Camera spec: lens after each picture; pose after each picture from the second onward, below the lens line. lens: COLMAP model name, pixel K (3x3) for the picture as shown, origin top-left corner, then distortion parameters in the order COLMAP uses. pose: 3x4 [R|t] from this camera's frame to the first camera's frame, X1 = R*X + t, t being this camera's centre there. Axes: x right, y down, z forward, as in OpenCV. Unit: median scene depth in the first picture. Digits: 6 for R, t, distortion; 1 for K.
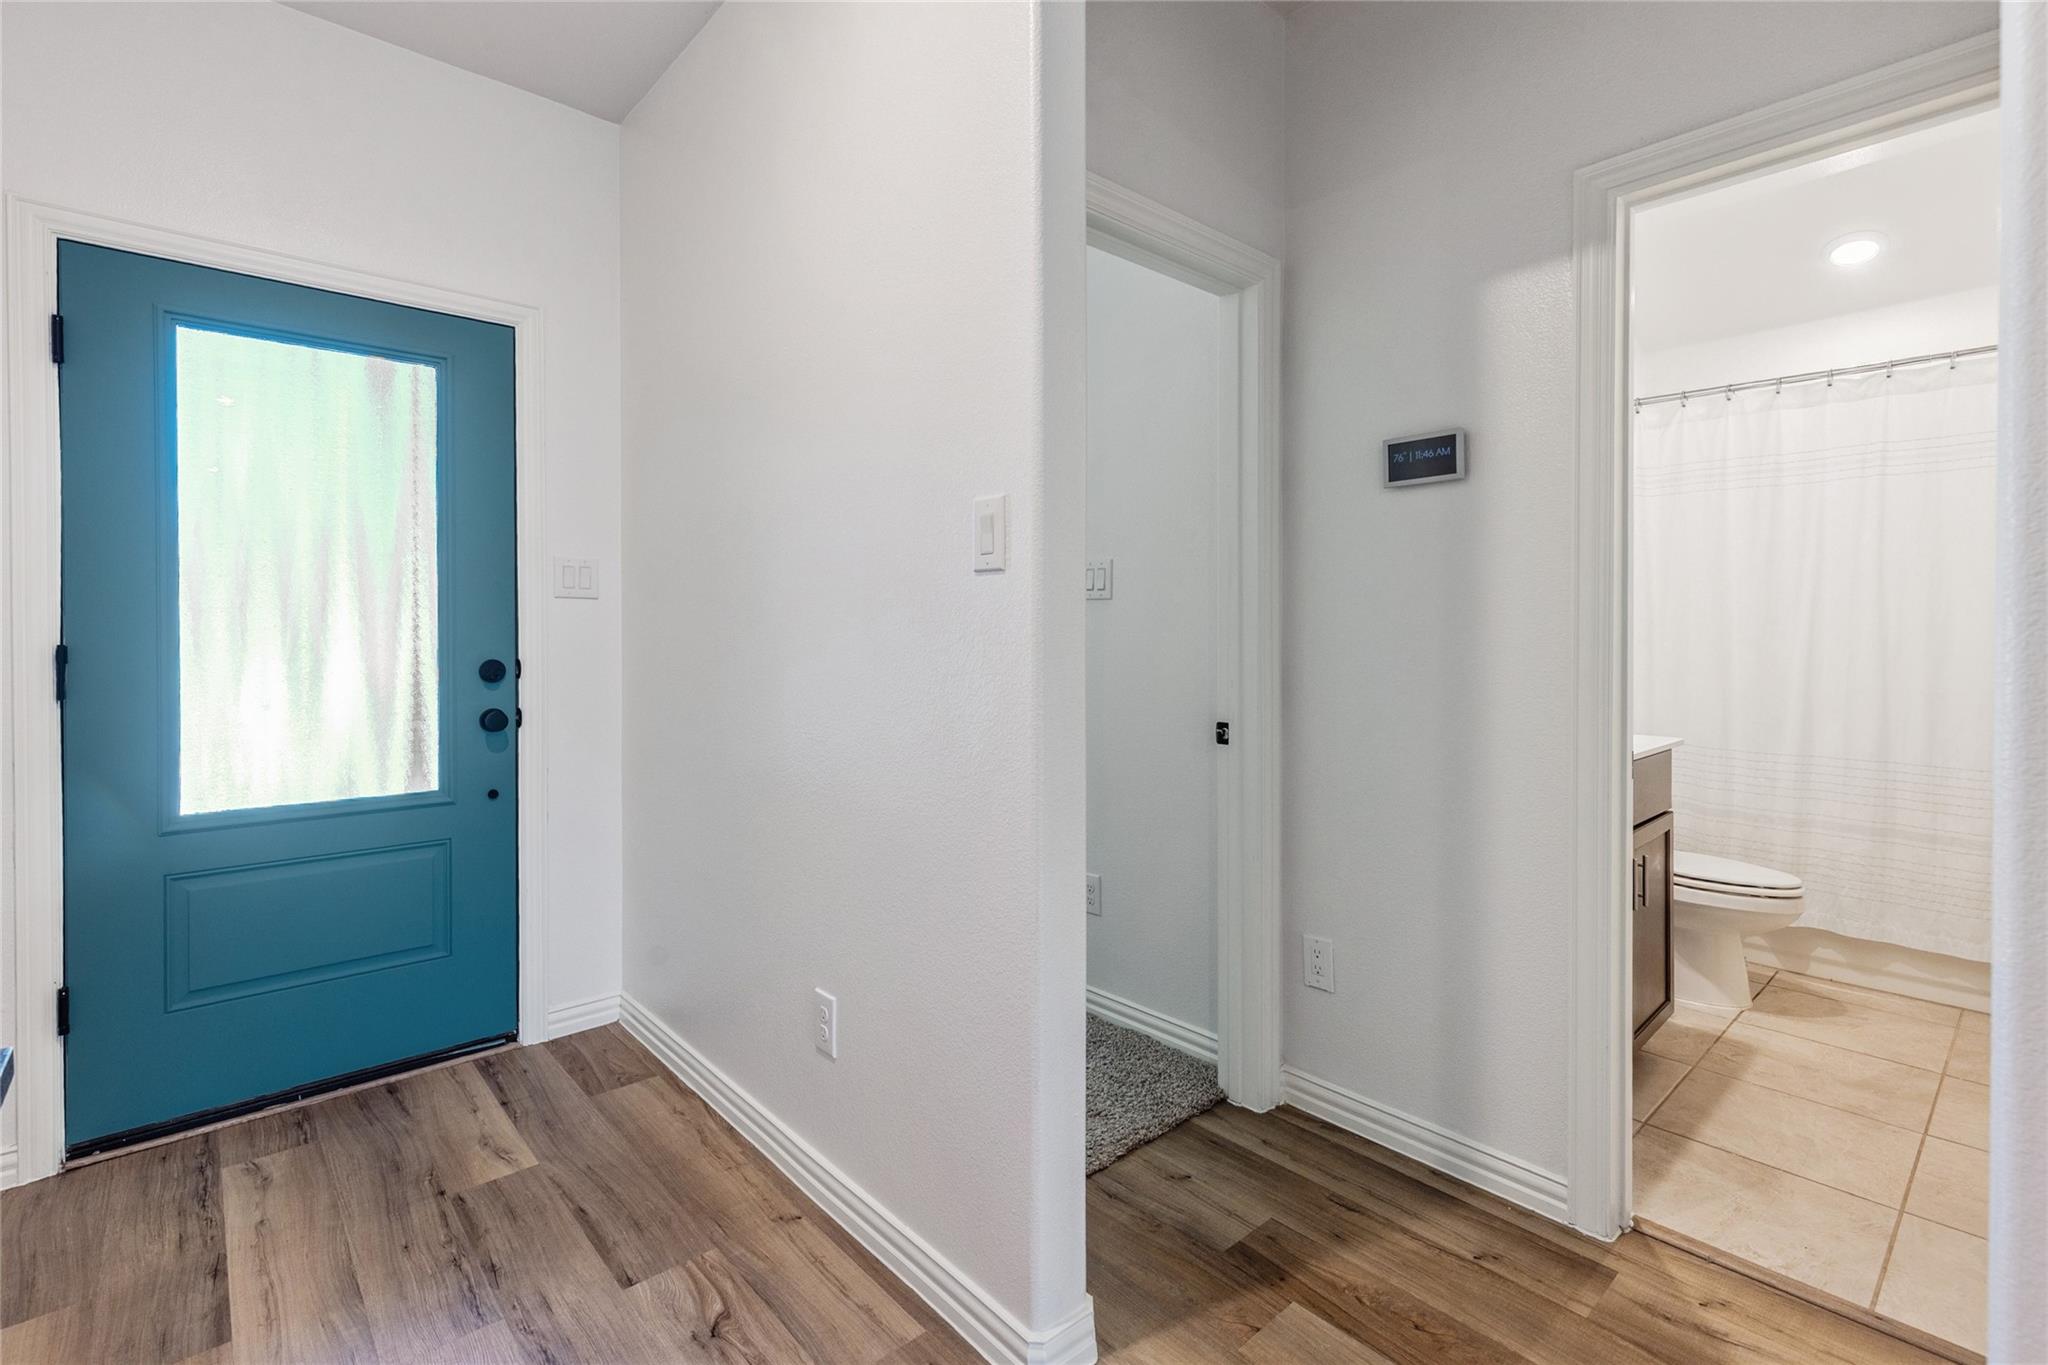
lens RADIAL K [[948.2, 0, 1044.3], [0, 948.2, 630.3], [0, 0, 1]] dist [0.002011, -0.000047]
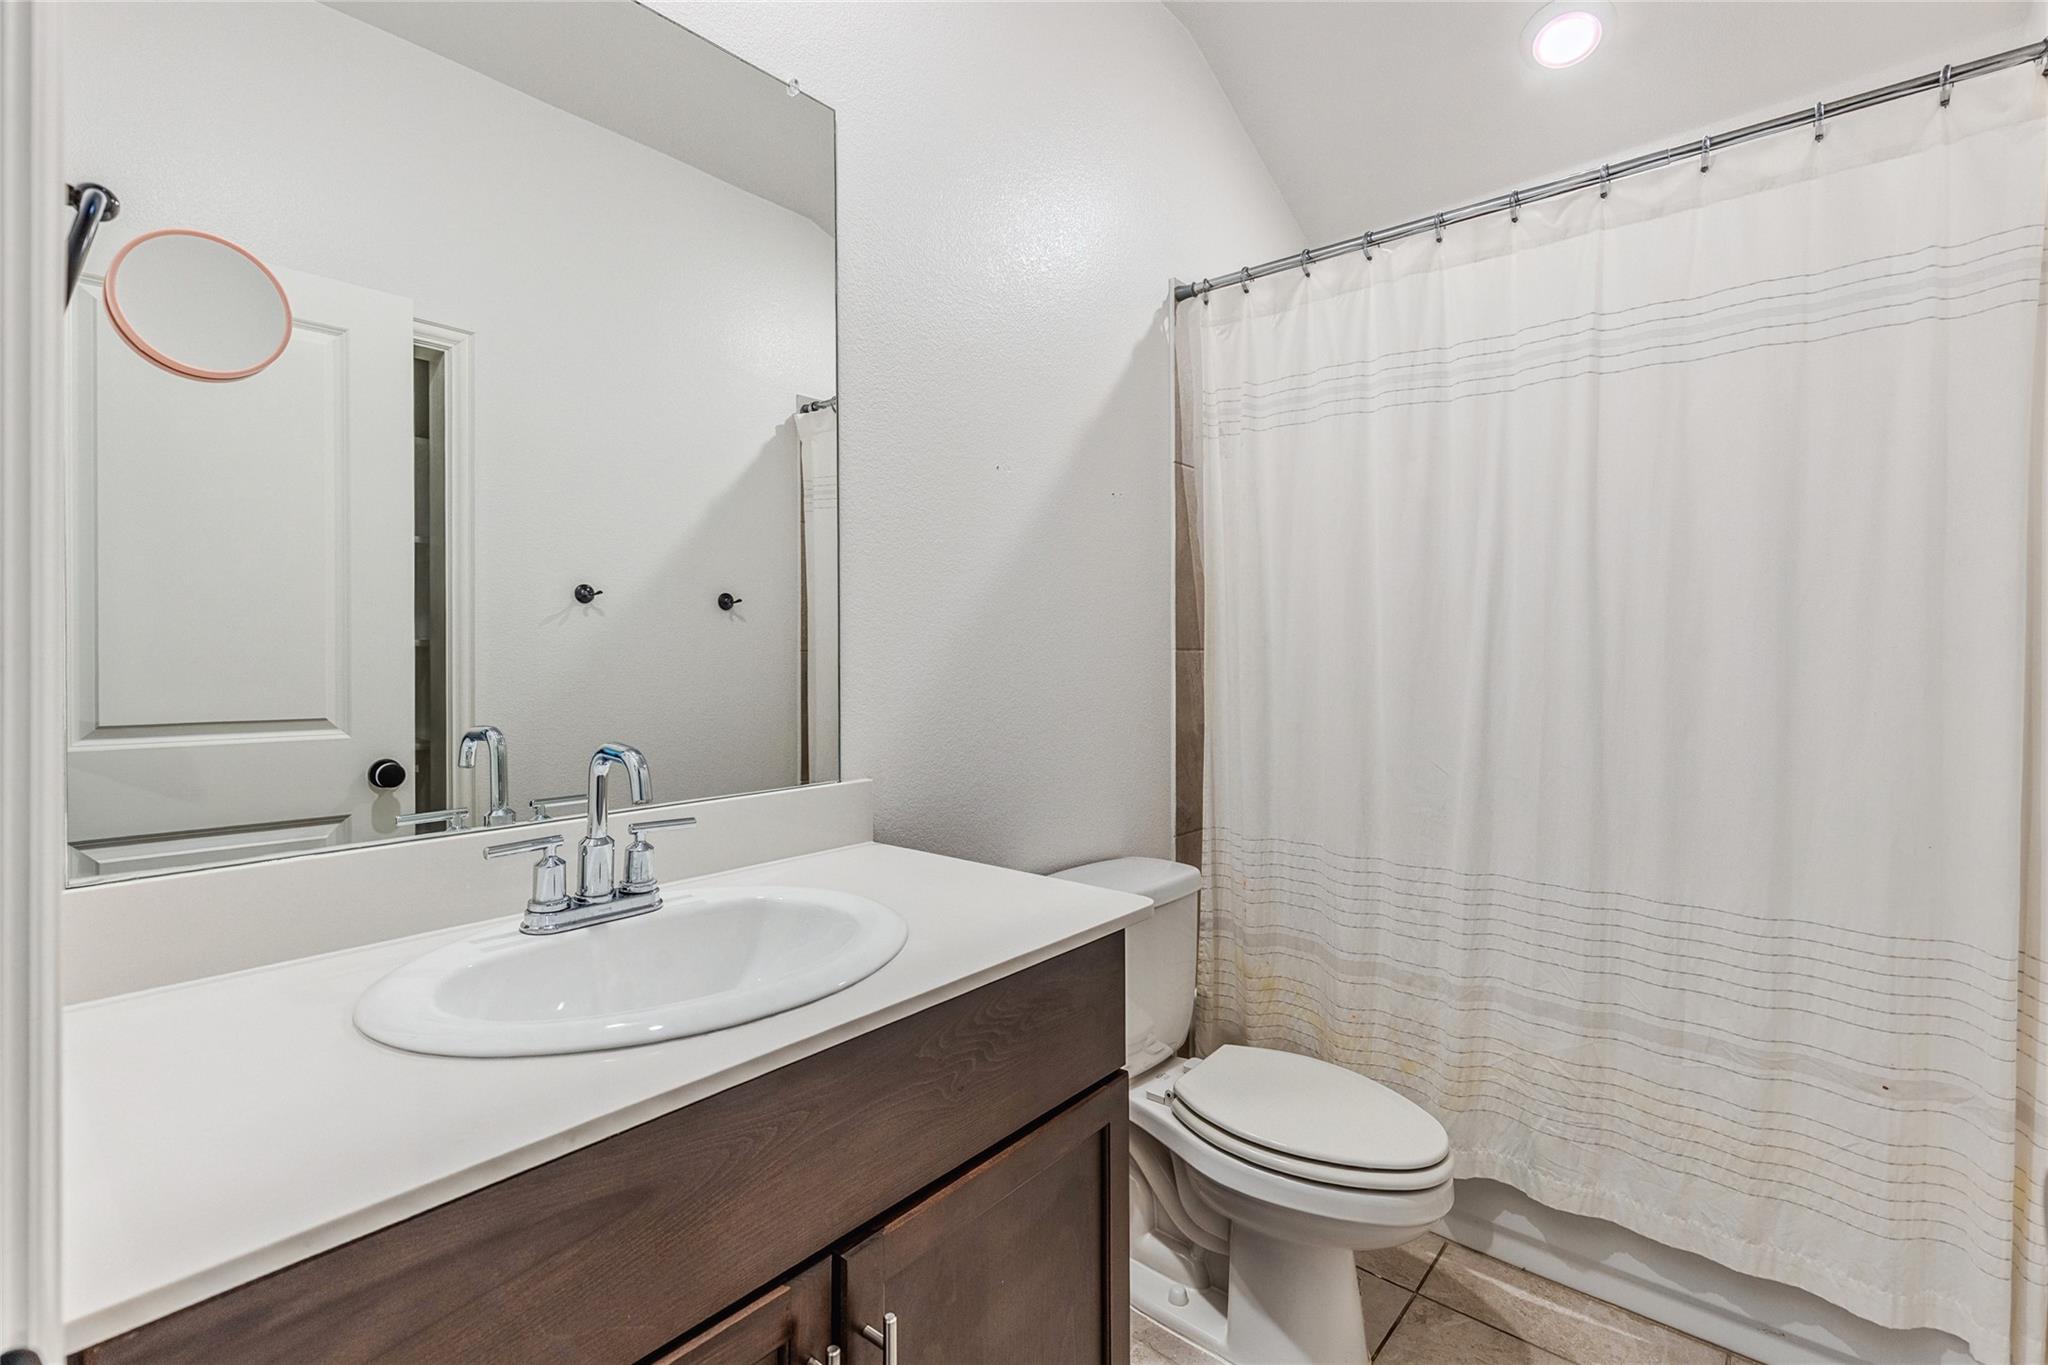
lens RADIAL K [[948.2, 0, 1047.0], [0, 948.2, 647.2], [0, 0, 1]] dist [0.002011, -0.000047]
pose [[0.990717, -0.006165, 0.135804, 0.486063], [0.006366, 0.999979, -0.001047, -0.004422], [-0.135794, 0.001902, 0.990735, 0.490946]]
